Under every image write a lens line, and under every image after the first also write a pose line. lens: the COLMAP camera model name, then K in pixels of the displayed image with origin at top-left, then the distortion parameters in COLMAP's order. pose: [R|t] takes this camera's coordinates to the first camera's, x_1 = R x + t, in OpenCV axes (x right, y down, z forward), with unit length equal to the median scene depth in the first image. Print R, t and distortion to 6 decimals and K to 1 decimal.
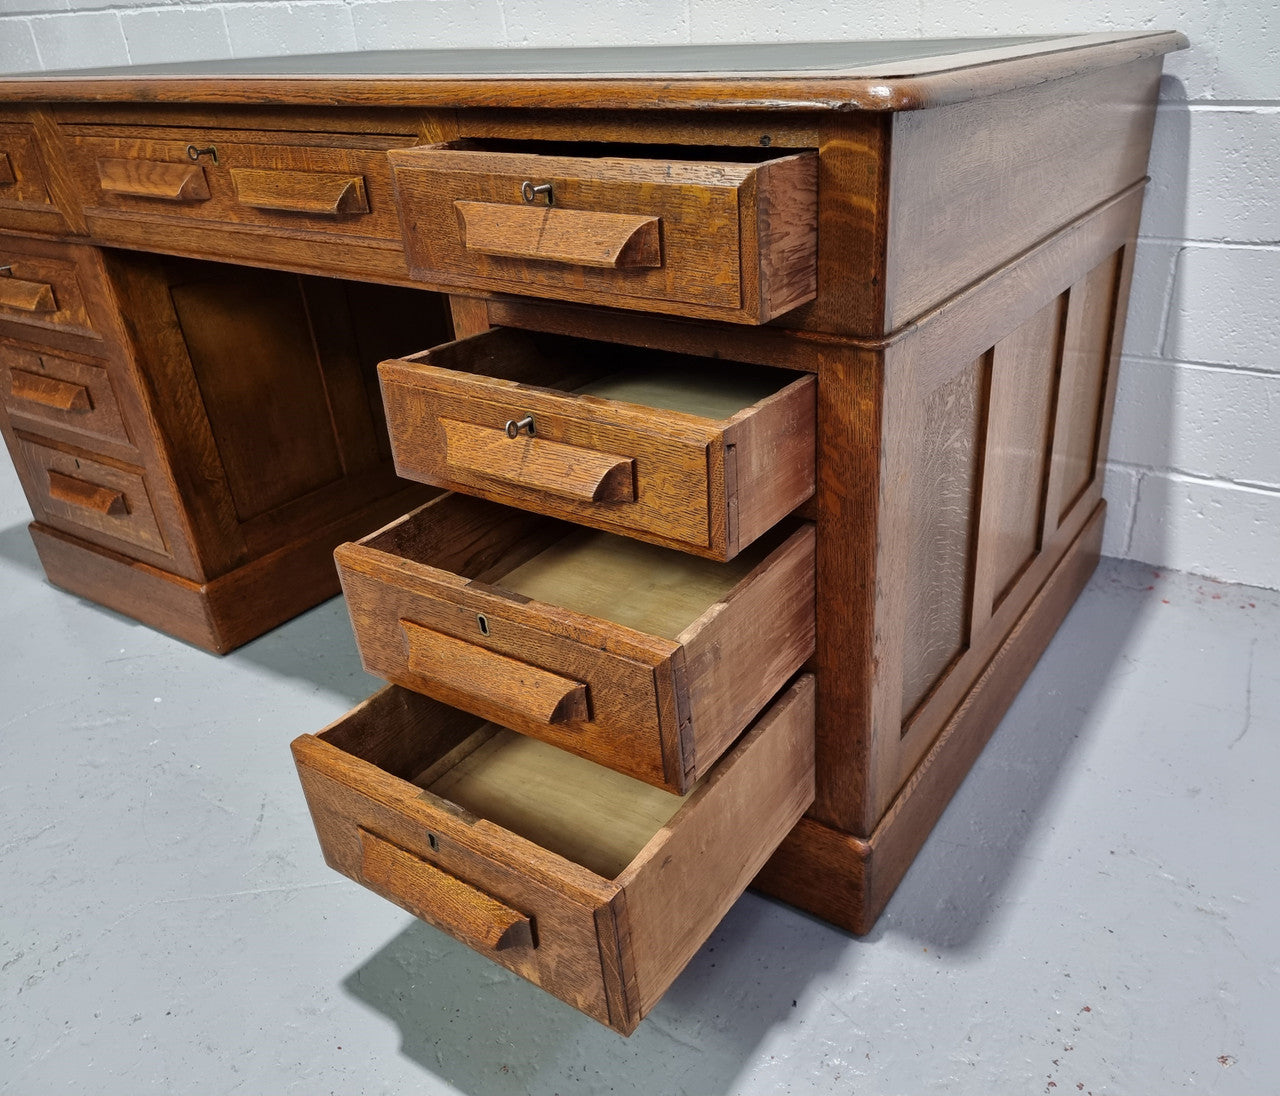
lens RADIAL K [[1025.3, 0, 728.0], [0, 1025.3, 535.9], [0, 0, 1]] dist [0.066694, -0.043343]
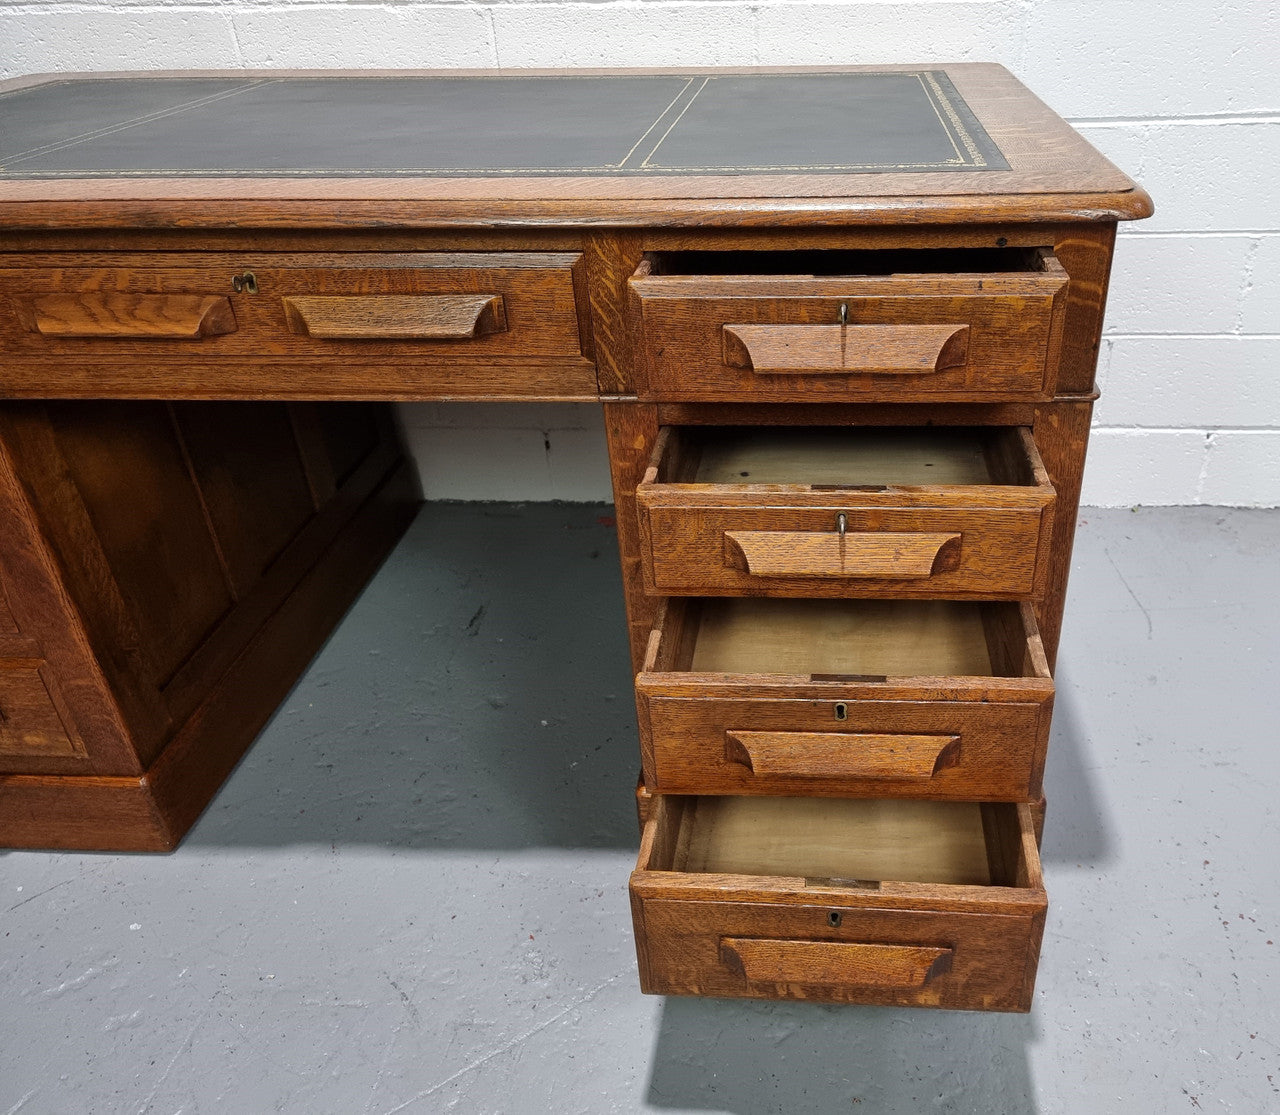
lens RADIAL K [[1061.2, 0, 778.2], [0, 1061.2, 547.0], [0, 0, 1]] dist [0.081949, -0.059284]
pose [[0.877392, -0.226831, 0.422767, -0.600058], [0.206176, 0.973925, 0.094661, -0.165689], [-0.433215, 0.004109, 0.901281, 0.017187]]
